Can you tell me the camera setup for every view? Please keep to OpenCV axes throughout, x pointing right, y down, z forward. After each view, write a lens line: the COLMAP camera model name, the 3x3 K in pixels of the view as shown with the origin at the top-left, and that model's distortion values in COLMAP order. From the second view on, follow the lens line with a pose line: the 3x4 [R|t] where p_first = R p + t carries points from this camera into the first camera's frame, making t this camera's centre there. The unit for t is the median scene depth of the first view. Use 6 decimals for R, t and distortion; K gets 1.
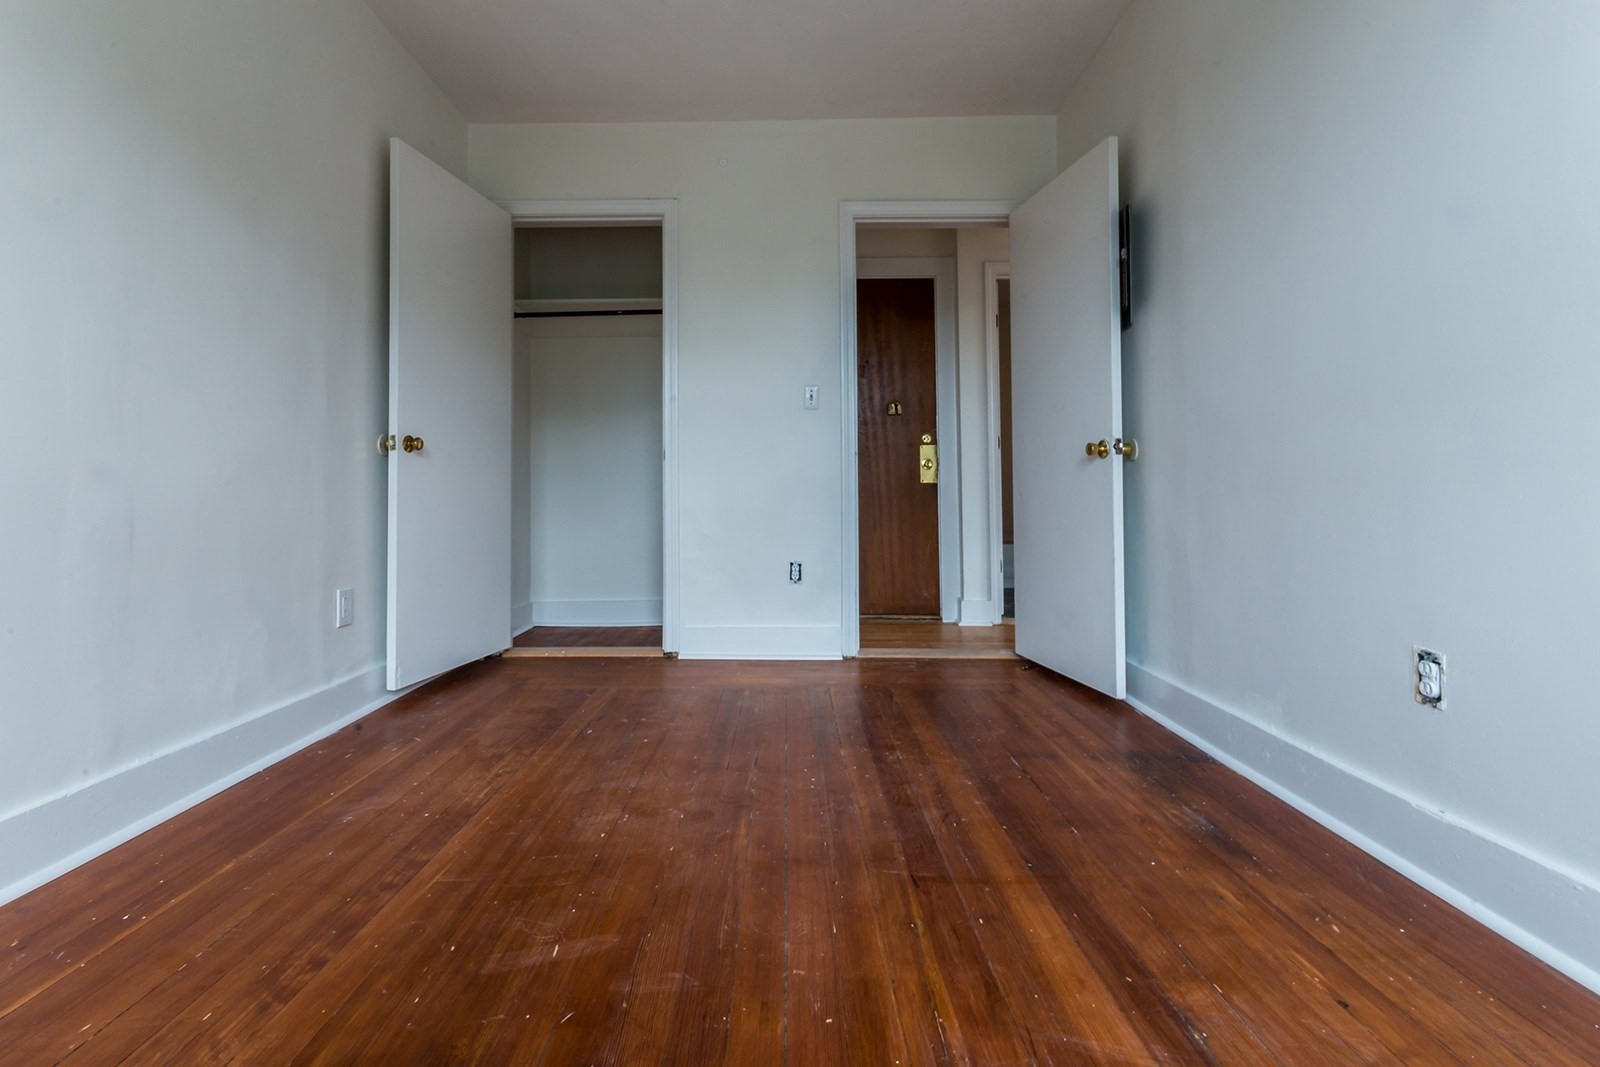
lens RADIAL K [[735.1, 0, 781.1], [0, 735.1, 476.3], [0, 0, 1]] dist [0.009505, 0.000395]
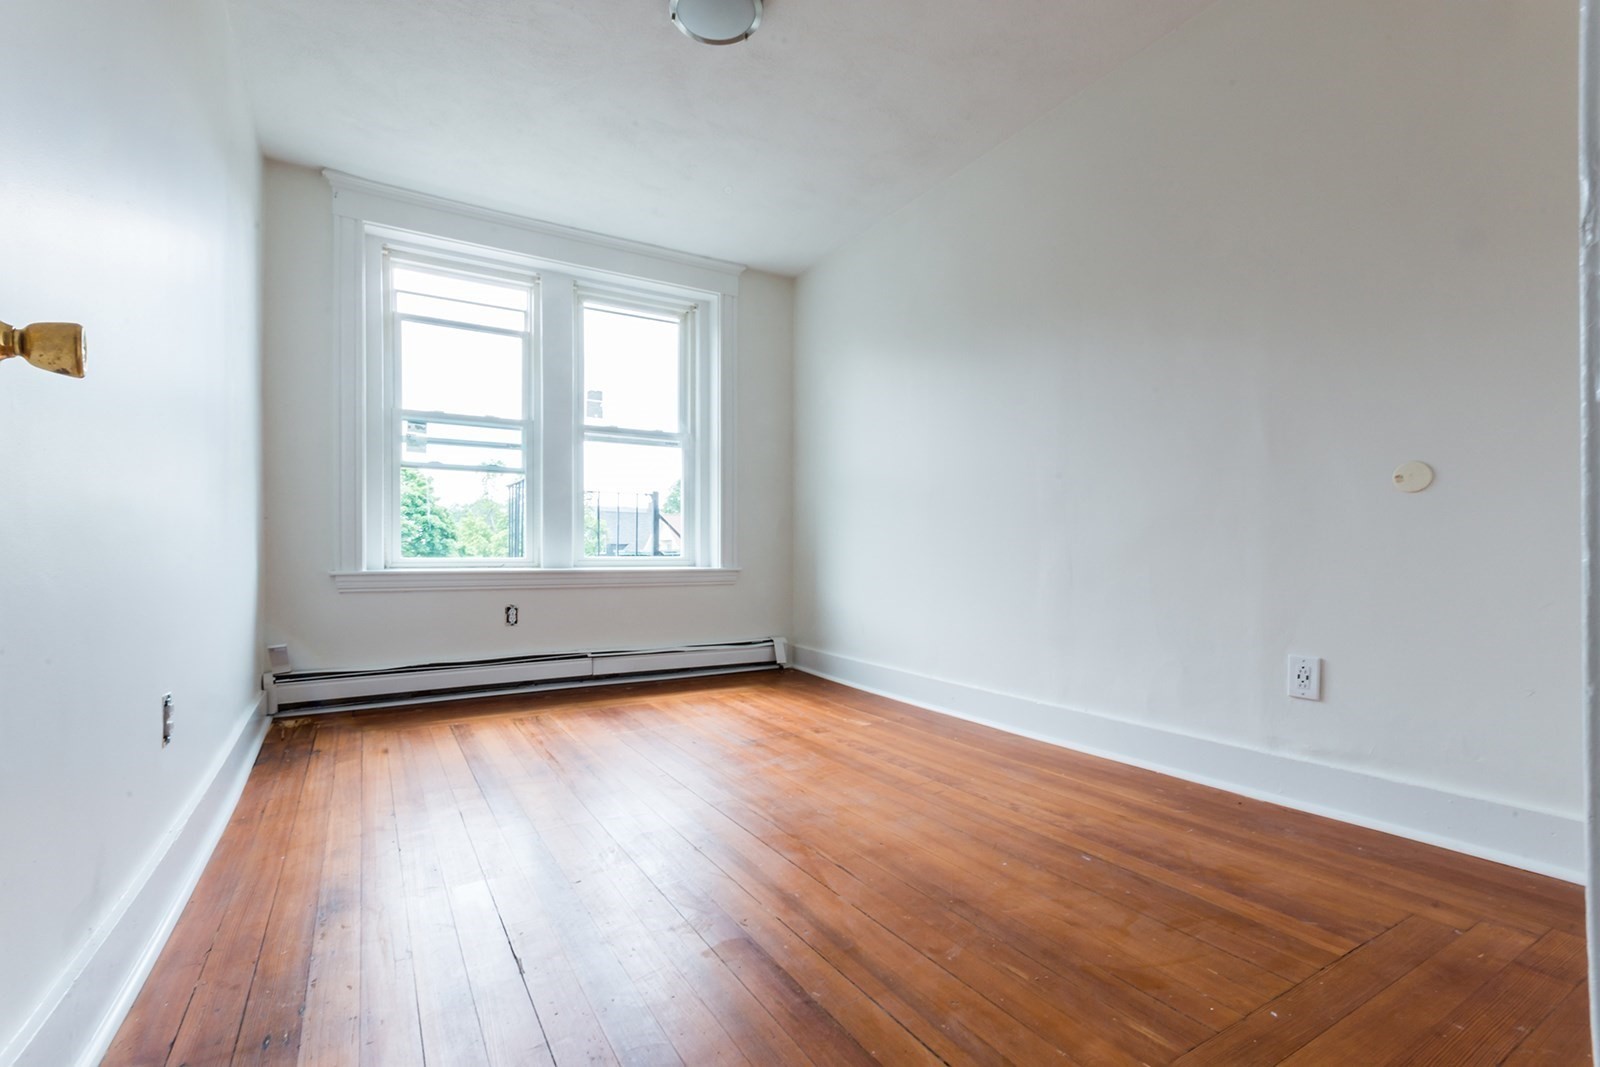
lens RADIAL K [[717.0, 0, 791.0], [0, 717.0, 538.6], [0, 0, 1]] dist [0.005358, 0.000548]
pose [[-0.852821, -0.007038, -0.522157, 0.519630], [0.020876, 0.998650, -0.047556, 0.056206], [0.521787, -0.051457, -0.851523, 1.956373]]
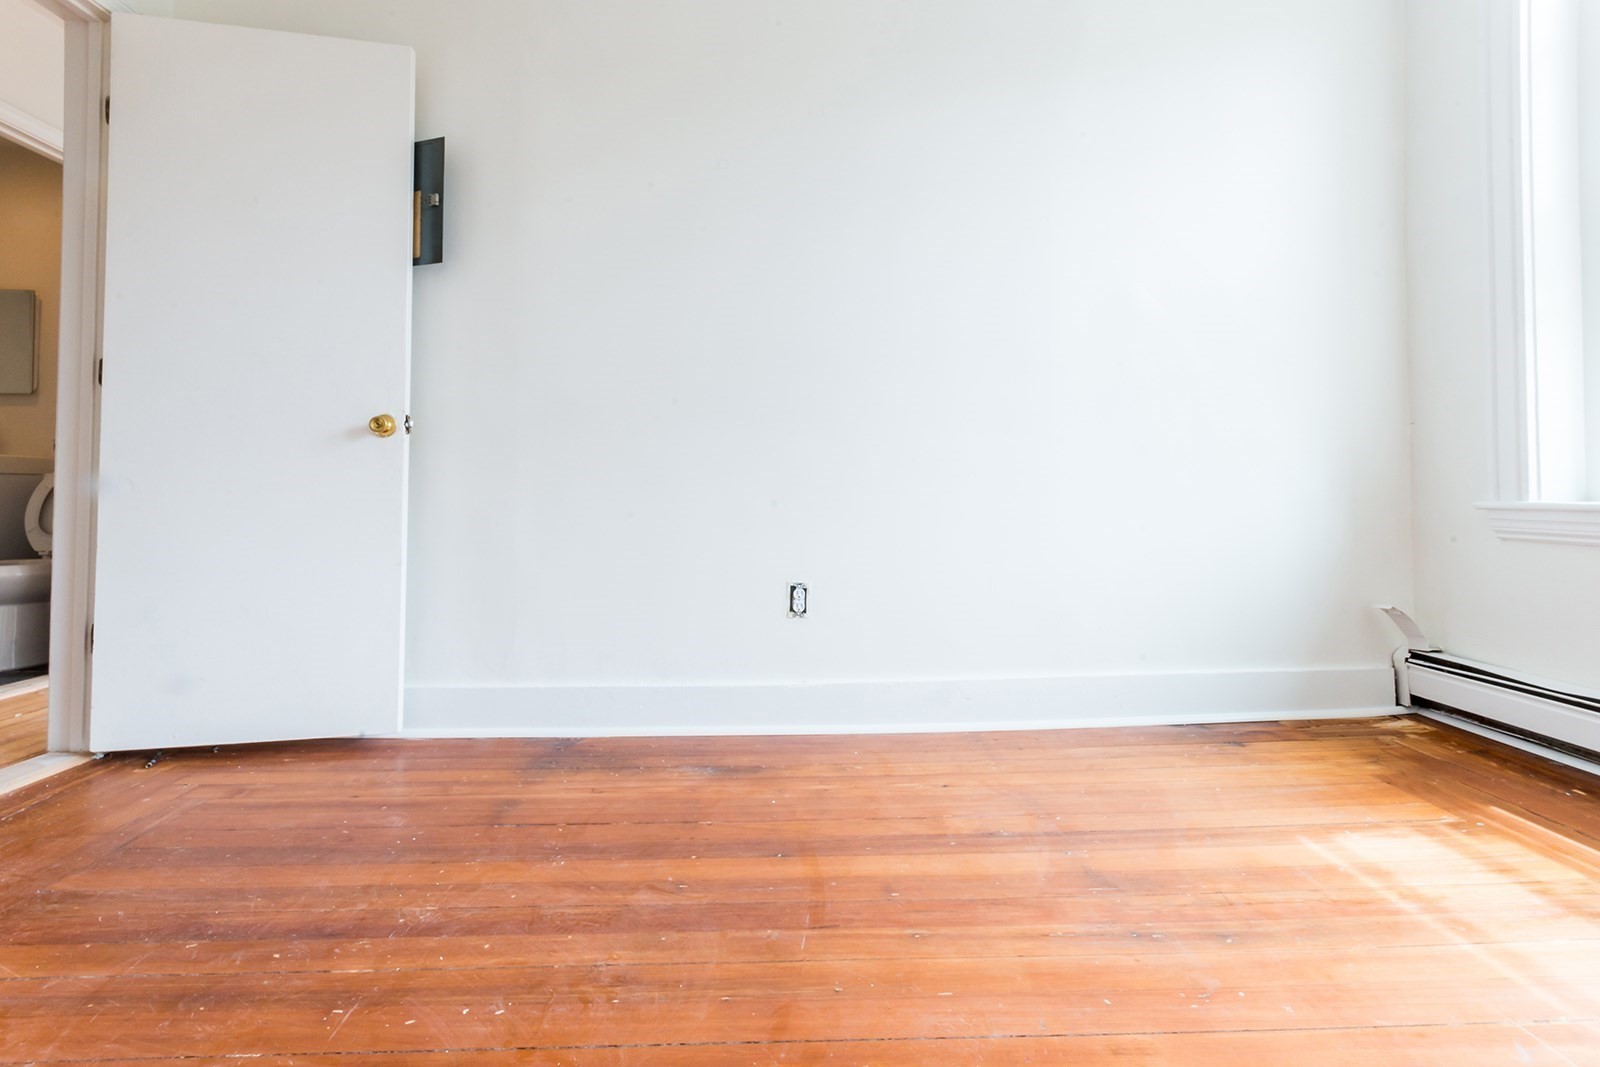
lens RADIAL K [[735.1, 0, 781.1], [0, 735.1, 476.3], [0, 0, 1]] dist [0.009505, 0.000395]
pose [[-0.030374, 0.026469, 0.999188, -0.544253], [-0.022335, 0.999382, -0.027153, 0.044661], [-0.999289, -0.023141, -0.029764, 0.871660]]
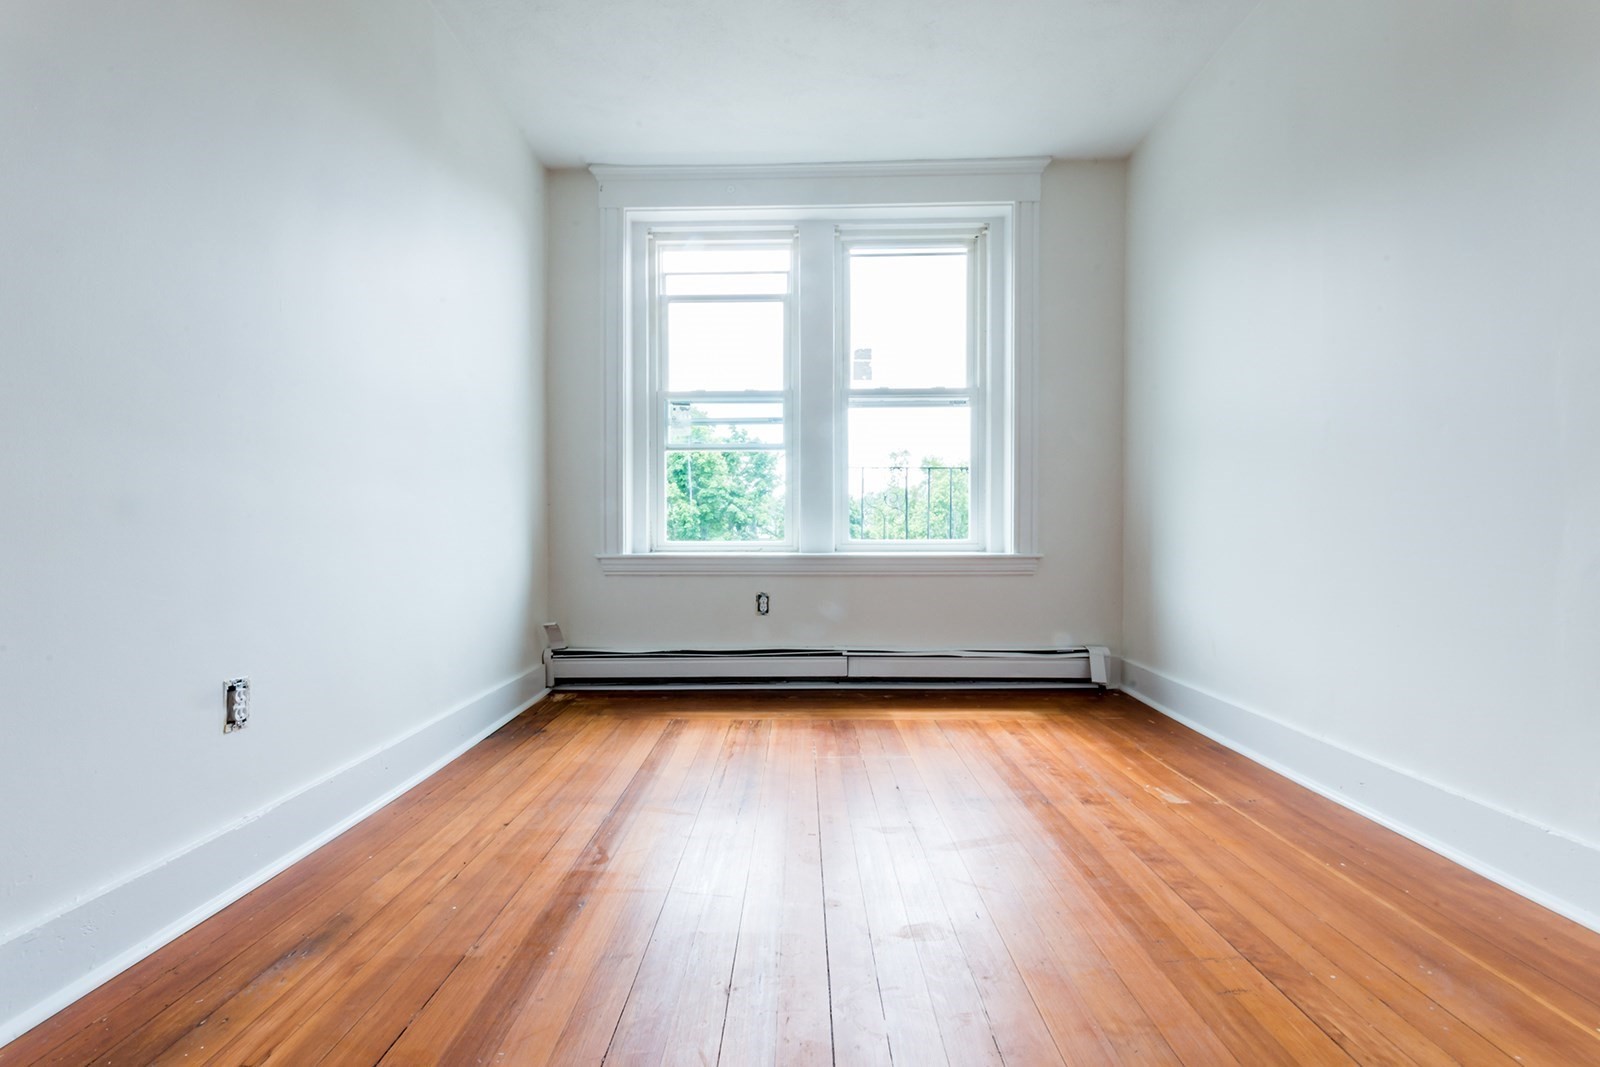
lens RADIAL K [[717.0, 0, 791.0], [0, 717.0, 538.6], [0, 0, 1]] dist [0.005358, 0.000548]
pose [[-0.999943, 0.008348, 0.006611, 0.033218], [0.008125, 0.999420, -0.033079, 0.053298], [-0.006884, -0.033023, -0.999431, 1.667767]]
